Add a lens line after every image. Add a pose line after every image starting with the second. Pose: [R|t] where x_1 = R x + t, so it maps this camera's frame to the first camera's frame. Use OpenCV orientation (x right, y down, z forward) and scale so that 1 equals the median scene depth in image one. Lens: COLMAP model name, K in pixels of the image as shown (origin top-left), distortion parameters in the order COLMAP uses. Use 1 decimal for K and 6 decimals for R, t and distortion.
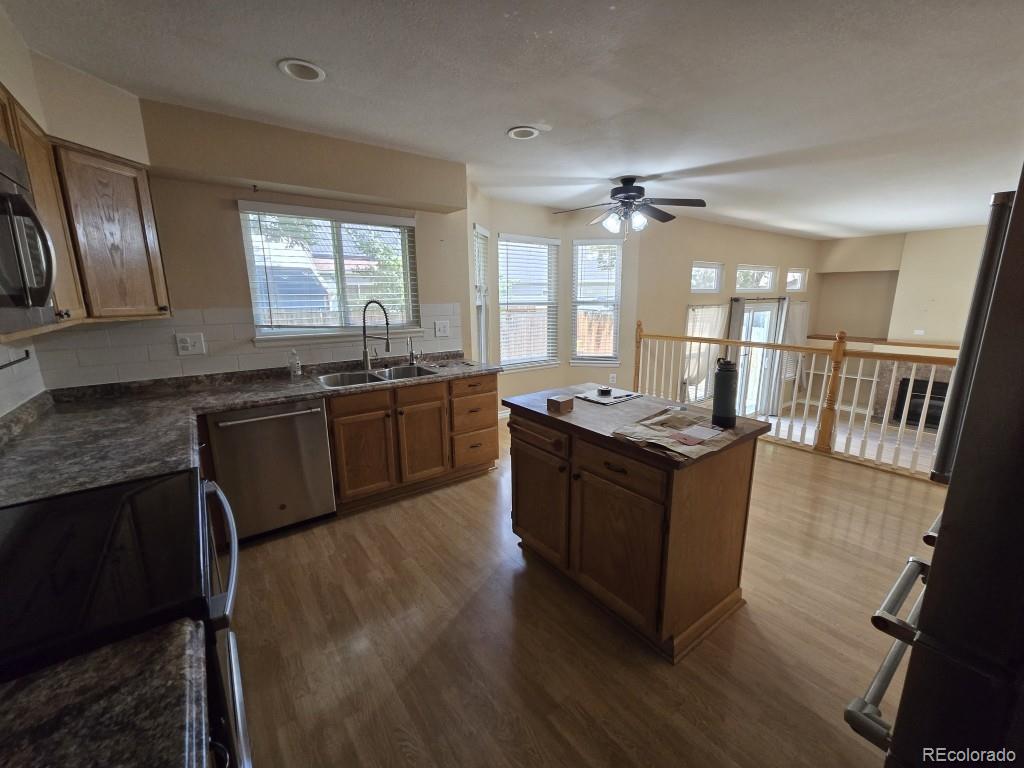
lens RADIAL K [[421.9, 0, 507.8], [0, 421.9, 384.6], [0, 0, 1]] dist [0.000306, -0.000037]
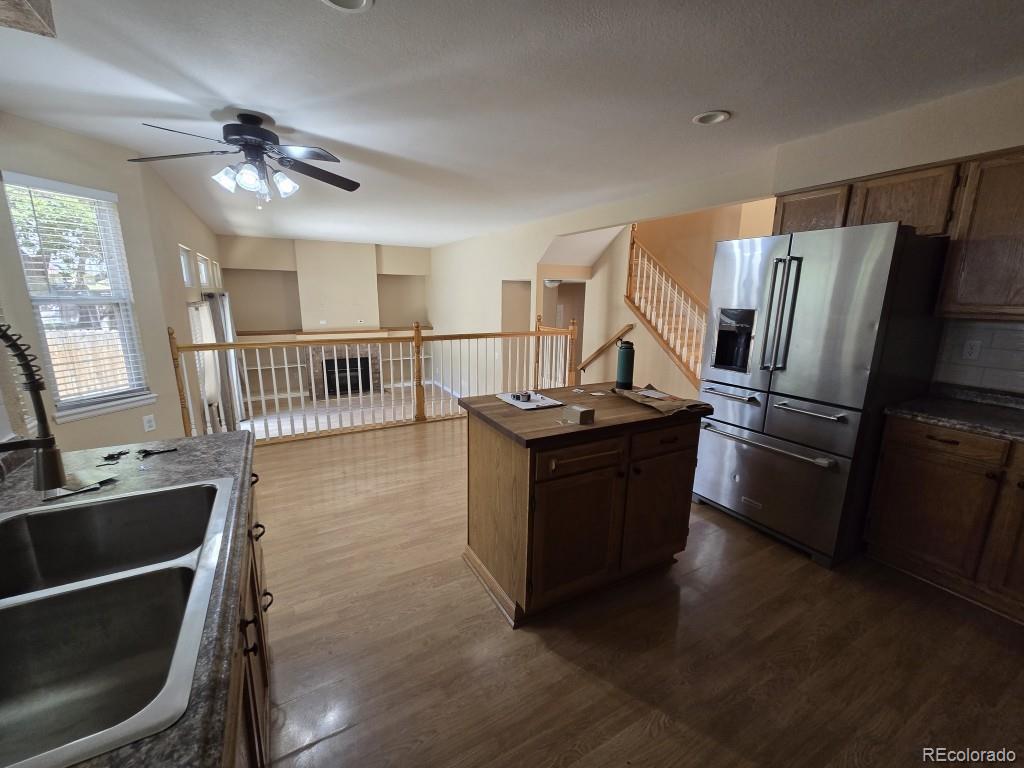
lens RADIAL K [[421.9, 0, 507.8], [0, 421.9, 384.6], [0, 0, 1]] dist [0.000306, -0.000037]
pose [[0.111556, -0.199350, 0.973558, -0.239733], [0.190625, 0.965773, 0.175913, -0.065059], [-0.975304, 0.165960, 0.145739, 0.328667]]
